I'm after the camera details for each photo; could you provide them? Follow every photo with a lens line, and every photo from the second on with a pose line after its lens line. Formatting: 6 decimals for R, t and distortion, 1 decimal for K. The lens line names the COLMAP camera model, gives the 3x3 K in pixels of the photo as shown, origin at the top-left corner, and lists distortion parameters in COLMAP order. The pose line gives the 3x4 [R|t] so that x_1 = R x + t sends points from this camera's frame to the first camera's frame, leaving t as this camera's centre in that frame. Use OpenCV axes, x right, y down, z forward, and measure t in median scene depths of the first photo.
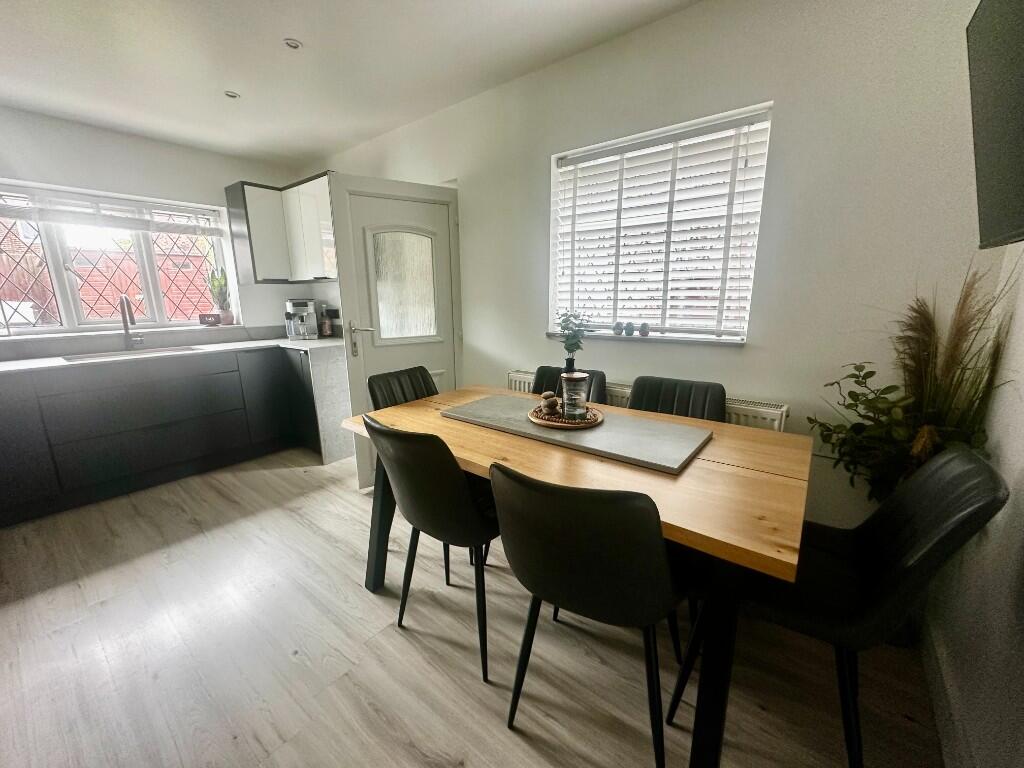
lens RADIAL K [[410.6, 0, 508.5], [0, 410.6, 384.7], [0, 0, 1]] dist [-0.001340, 0.001097]
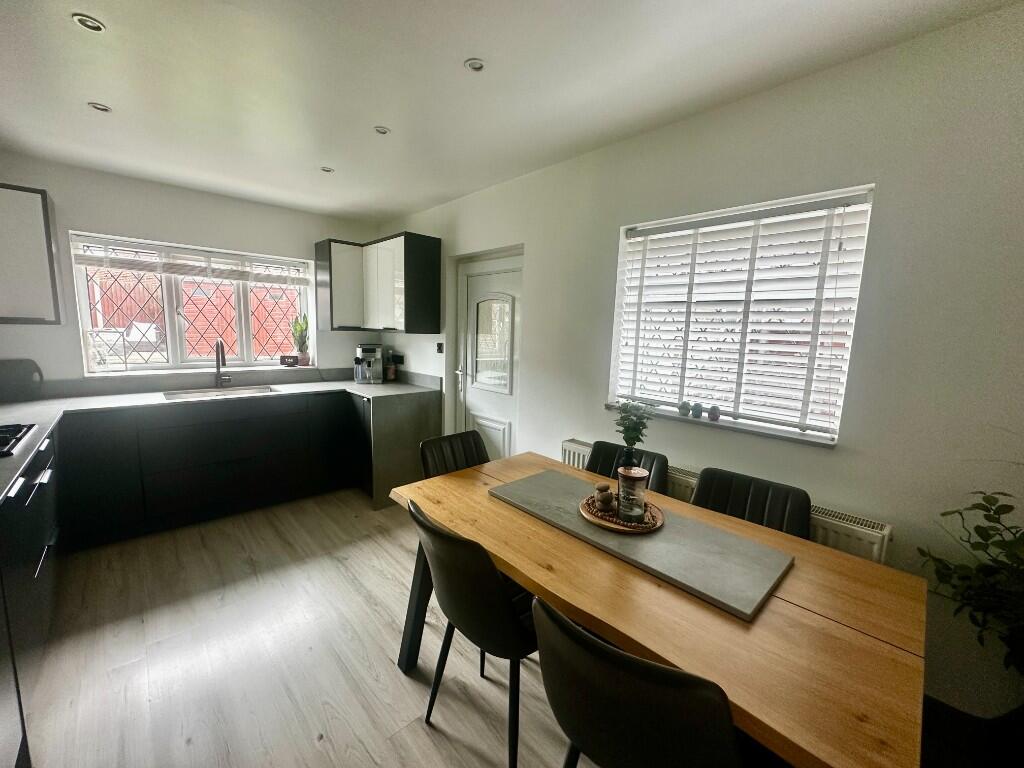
lens RADIAL K [[410.6, 0, 508.4], [0, 410.6, 384.4], [0, 0, 1]] dist [-0.001340, 0.001097]
pose [[0.987857, 0.062519, -0.142231, 0.002818], [-0.073596, 0.994539, -0.073997, -0.105229], [0.136828, 0.083567, 0.987064, 0.028068]]
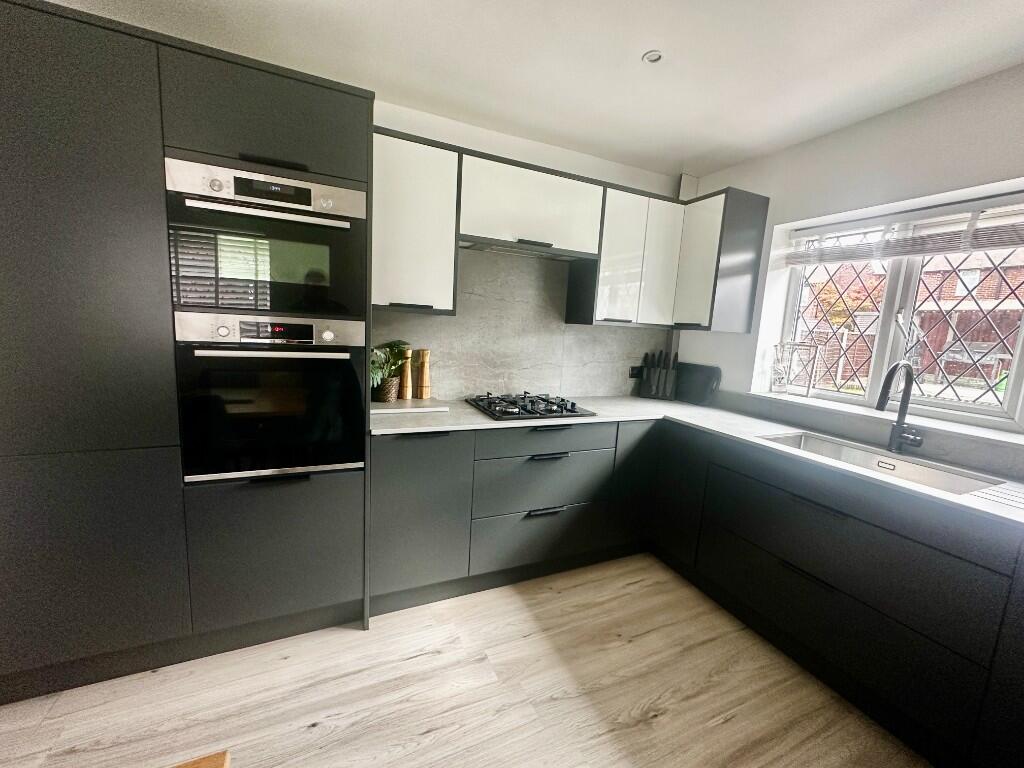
lens RADIAL K [[410.6, 0, 507.3], [0, 410.6, 382.0], [0, 0, 1]] dist [-0.001340, 0.001097]
pose [[-0.451997, 0.113248, -0.884802, -0.224899], [-0.238058, 0.940618, 0.242003, -0.292505], [0.859667, 0.320019, -0.398197, 1.115027]]
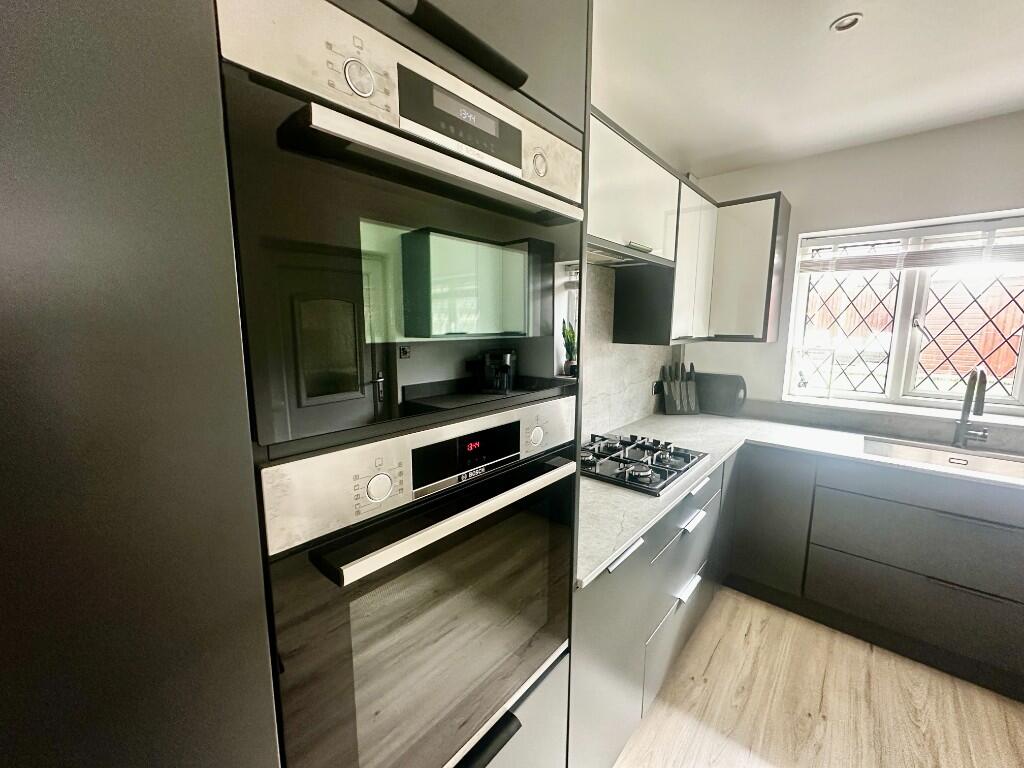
lens RADIAL K [[410.6, 0, 513.9], [0, 410.6, 382.9], [0, 0, 1]] dist [-0.001340, 0.001097]
pose [[-0.036143, 0.157690, -0.986827, -0.398936], [-0.215307, 0.963053, 0.161777, -0.208776], [0.975877, 0.218318, -0.000856, 0.428490]]
